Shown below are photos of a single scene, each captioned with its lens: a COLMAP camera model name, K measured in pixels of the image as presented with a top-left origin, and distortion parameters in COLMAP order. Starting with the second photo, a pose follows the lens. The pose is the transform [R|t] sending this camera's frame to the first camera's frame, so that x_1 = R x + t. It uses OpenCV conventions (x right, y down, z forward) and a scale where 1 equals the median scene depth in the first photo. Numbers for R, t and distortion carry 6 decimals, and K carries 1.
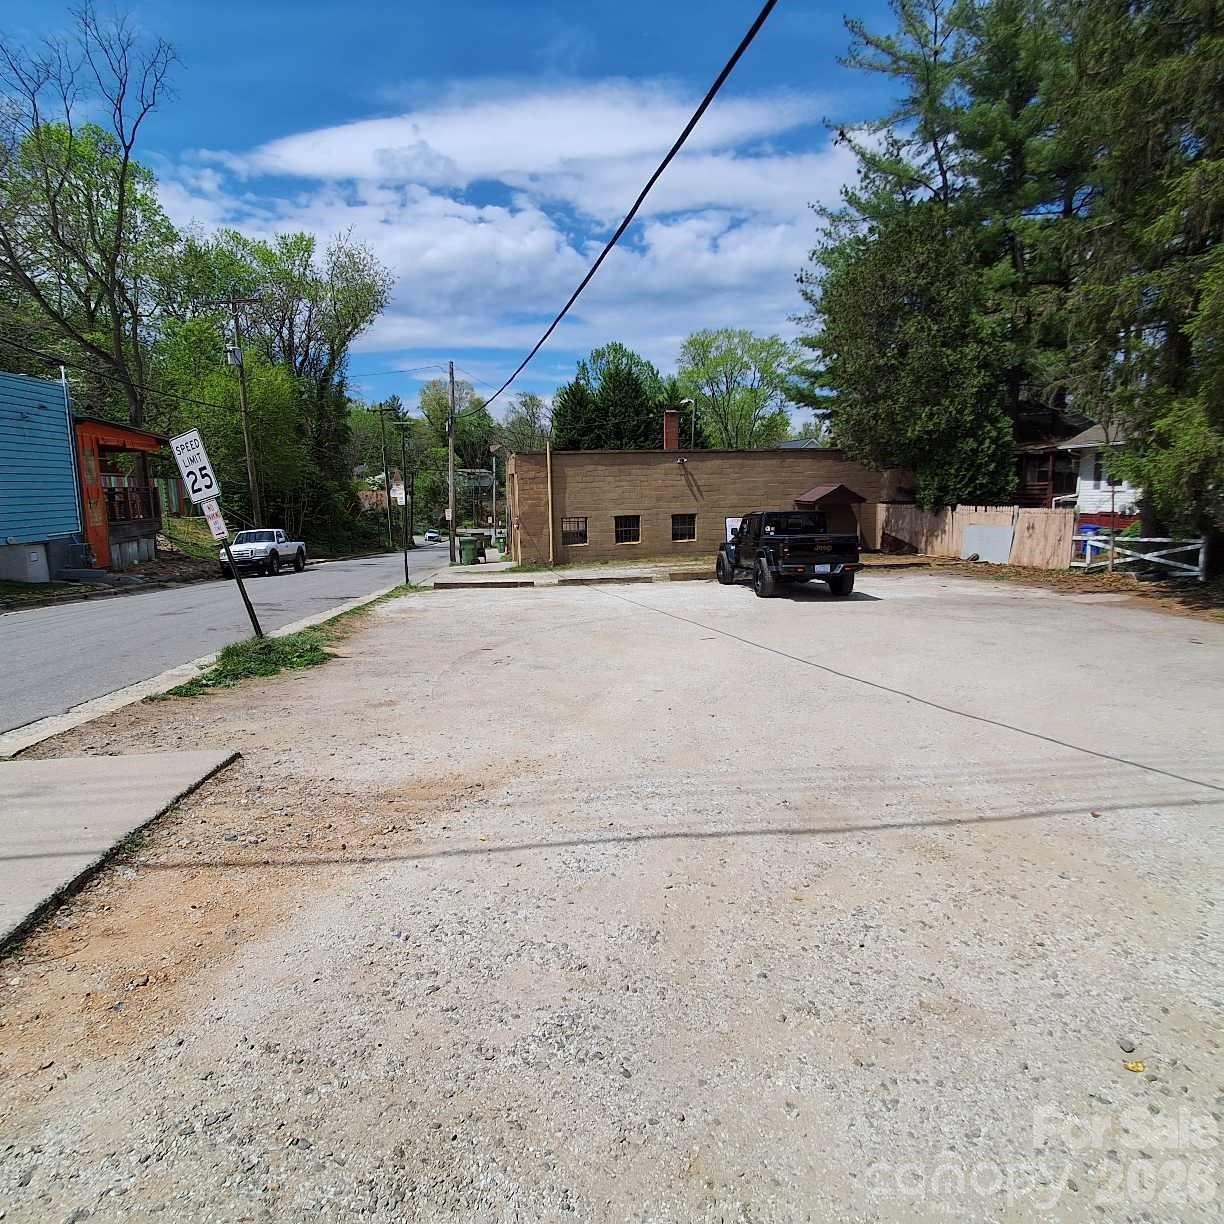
lens RADIAL K [[747.1, 0, 617.2], [0, 747.1, 613.3], [0, 0, 1]] dist [-0.000029, -0.008795]
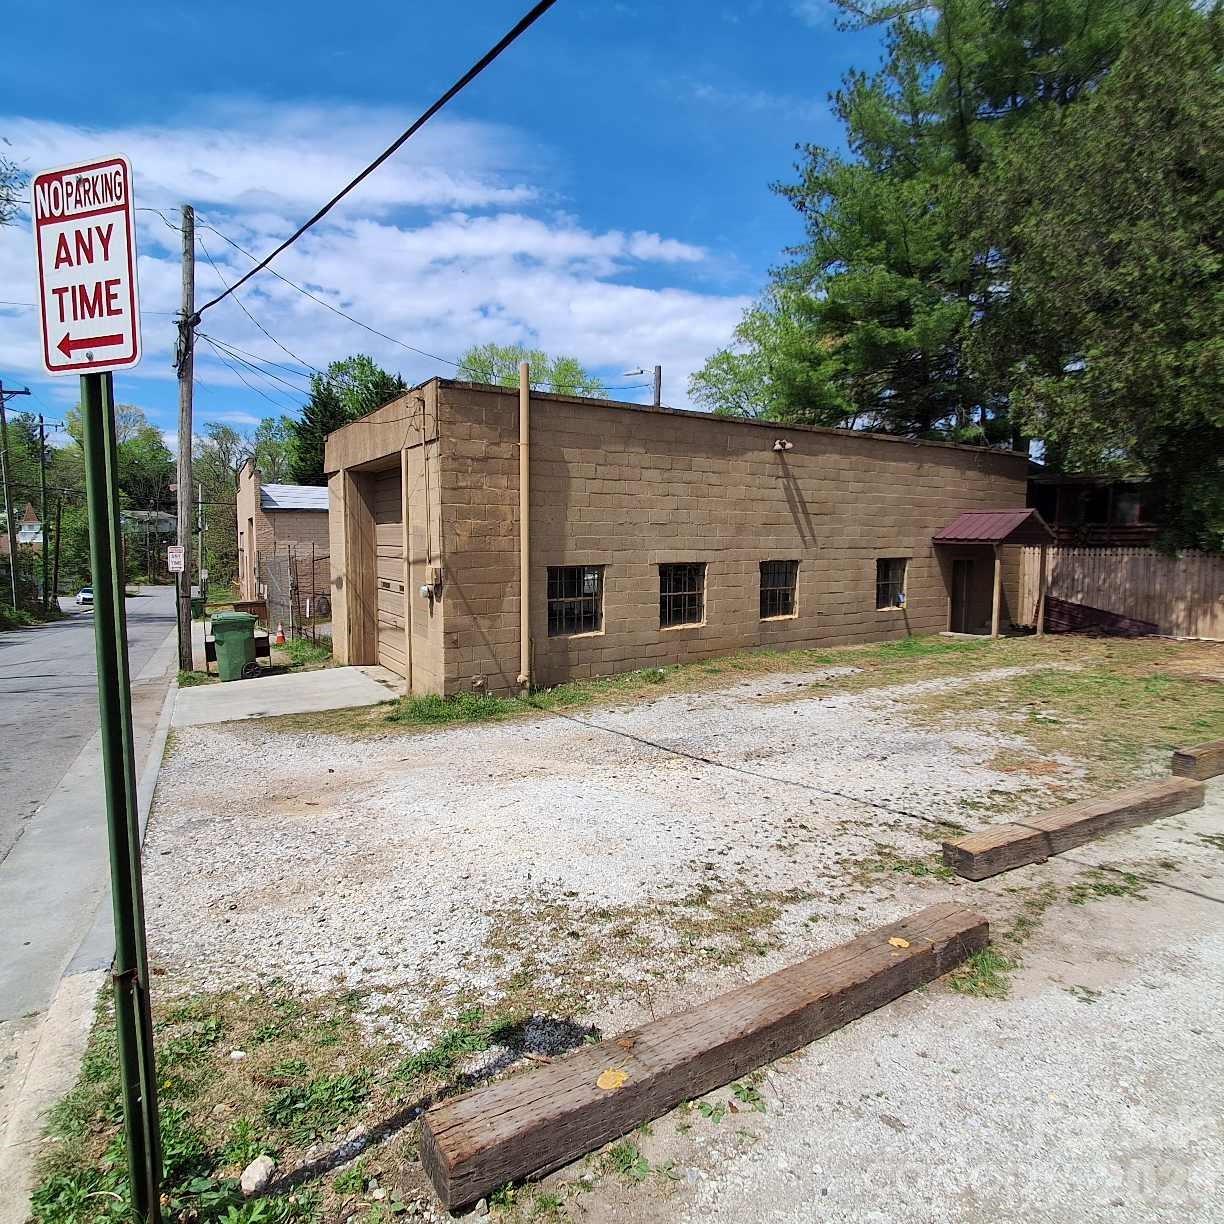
lens RADIAL K [[748.0, 0, 614.3], [0, 748.0, 608.8], [0, 0, 1]] dist [-0.000057, -0.001531]
pose [[0.928793, -0.015738, 0.370264, -0.186343], [0.045034, 0.996487, -0.070611, -0.077304], [-0.367852, 0.082258, 0.926239, 0.630534]]
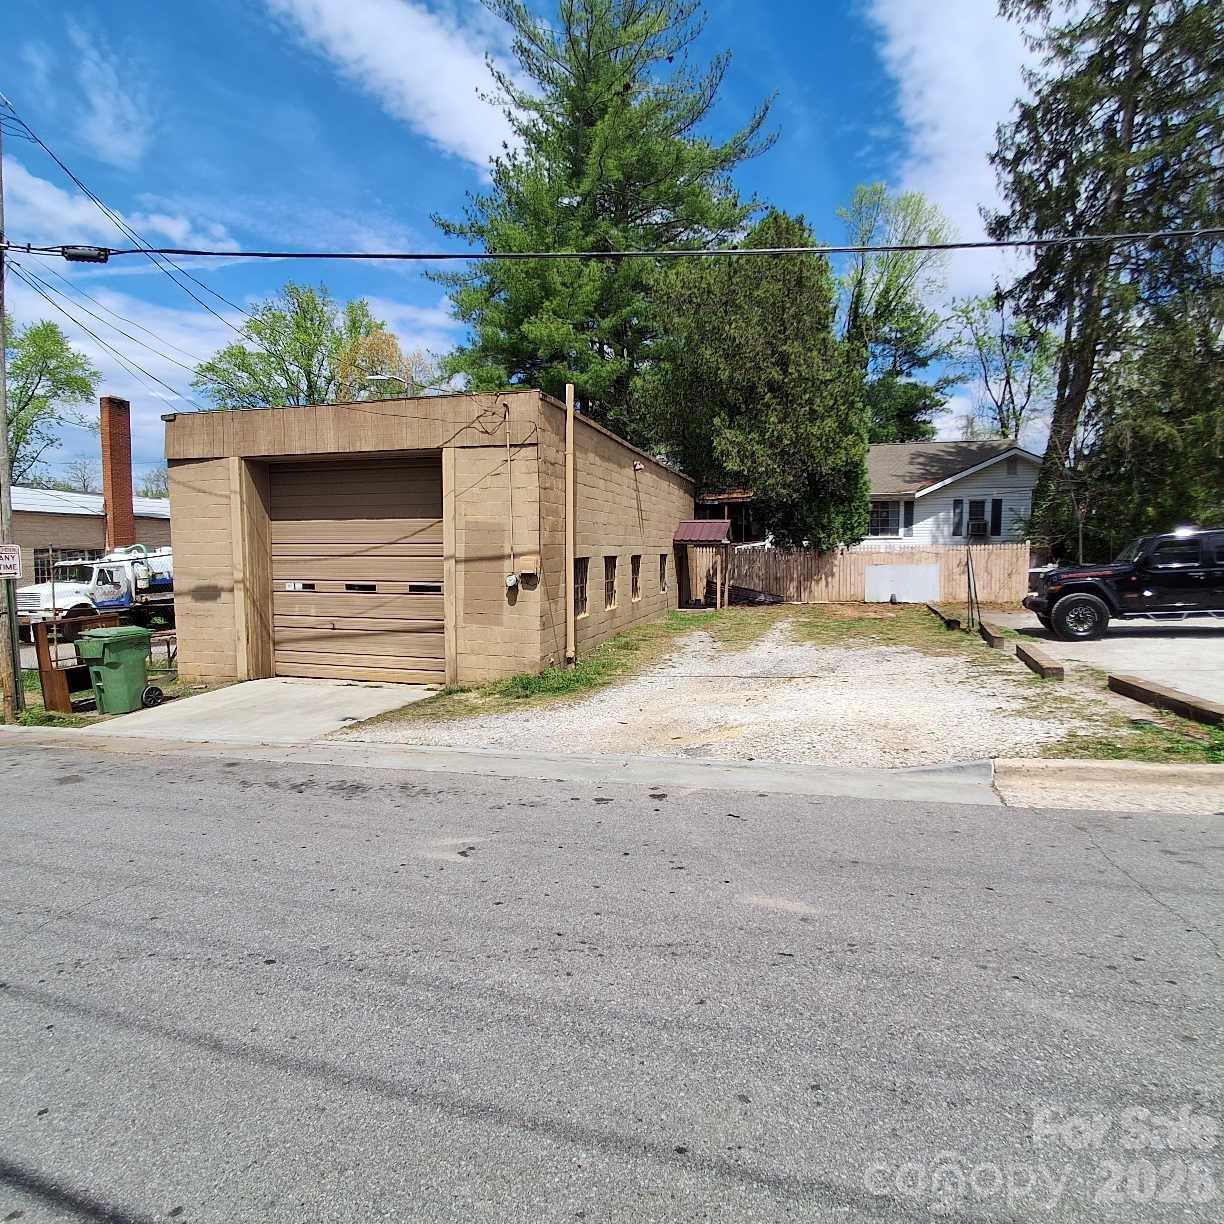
lens RADIAL K [[748.0, 0, 614.3], [0, 748.0, 608.8], [0, 0, 1]] dist [-0.000057, -0.001531]
pose [[0.456973, -0.052190, 0.887948, -0.467714], [0.144573, 0.989361, -0.016252, -0.086612], [-0.877653, 0.135800, 0.459656, 0.772817]]
